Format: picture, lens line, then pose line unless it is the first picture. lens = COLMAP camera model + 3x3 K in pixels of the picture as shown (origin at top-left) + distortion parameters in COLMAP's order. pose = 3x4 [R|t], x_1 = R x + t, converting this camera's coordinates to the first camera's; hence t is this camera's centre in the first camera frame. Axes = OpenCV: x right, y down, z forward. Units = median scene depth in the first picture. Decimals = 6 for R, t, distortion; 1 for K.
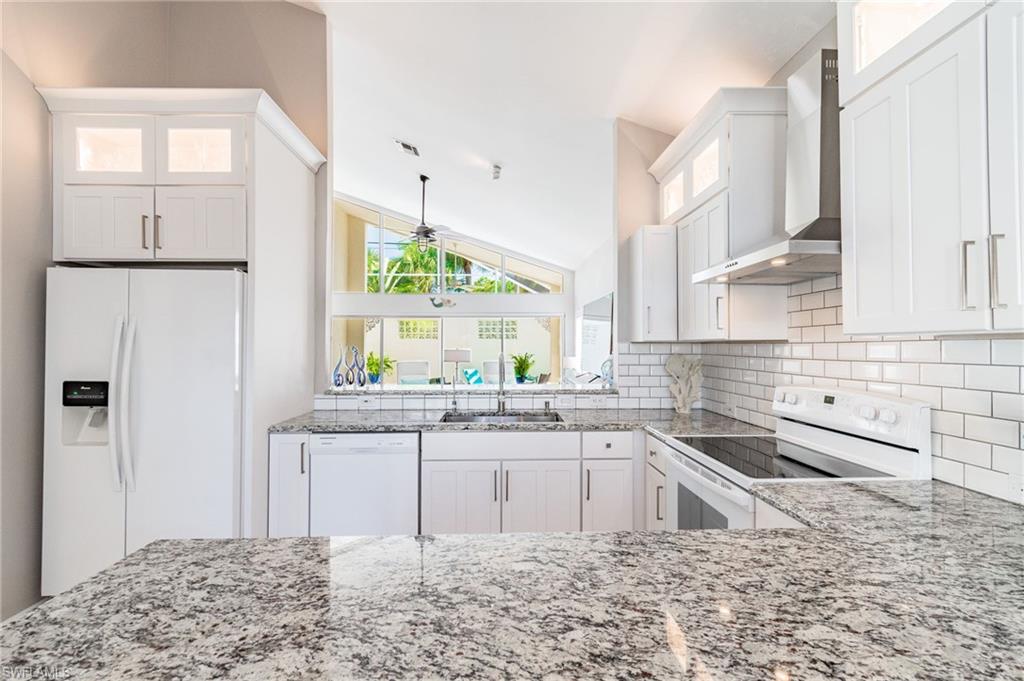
lens RADIAL K [[448.3, 0, 510.7], [0, 448.3, 341.2], [0, 0, 1]] dist [-0.001718, -0.000097]
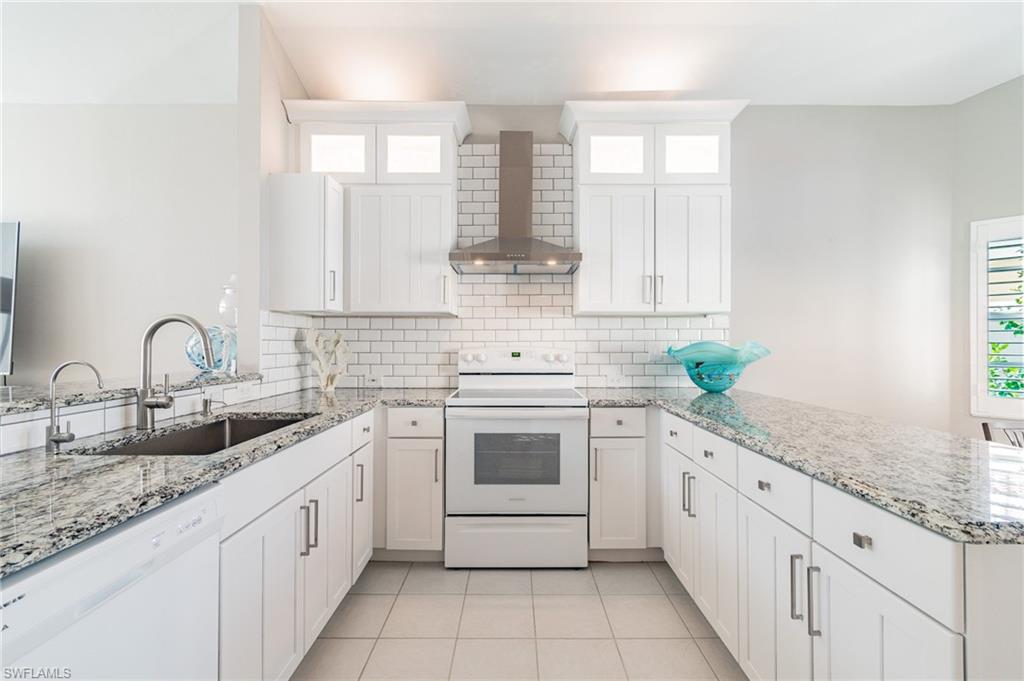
lens RADIAL K [[448.3, 0, 513.2], [0, 448.3, 338.8], [0, 0, 1]] dist [-0.001718, -0.000097]
pose [[0.035133, 0.009850, 0.999334, -0.697435], [-0.009168, 0.999913, -0.009533, 0.076723], [-0.999341, -0.008827, 0.035220, 0.786529]]
